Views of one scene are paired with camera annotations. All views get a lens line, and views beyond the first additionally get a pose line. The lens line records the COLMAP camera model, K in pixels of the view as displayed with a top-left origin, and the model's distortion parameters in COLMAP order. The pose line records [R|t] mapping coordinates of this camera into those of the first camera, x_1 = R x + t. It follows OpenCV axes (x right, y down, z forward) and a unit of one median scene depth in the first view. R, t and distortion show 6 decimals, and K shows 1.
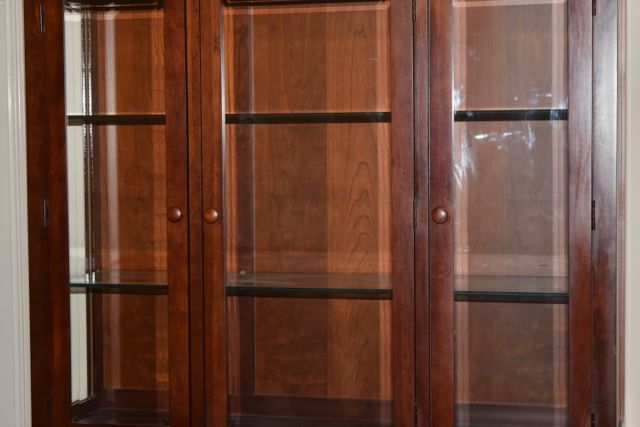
lens RADIAL K [[1452.9, 0, 317.4], [0, 1452.9, 212.2], [0, 0, 1]] dist [0.080940, 0.000000]
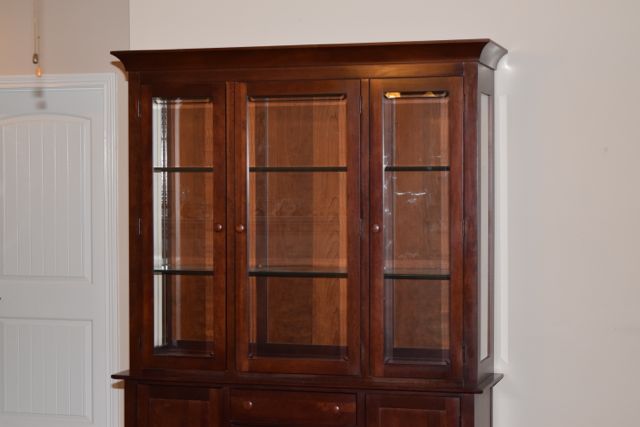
lens RADIAL K [[1391.8, 0, 321.5], [0, 1391.8, 212.8], [0, 0, 1]] dist [0.064399, 0.000000]
pose [[0.999637, 0.007248, -0.025944, 0.059516], [-0.008064, 0.999472, -0.031487, 0.033126], [0.025702, 0.031685, 0.999167, -0.570091]]
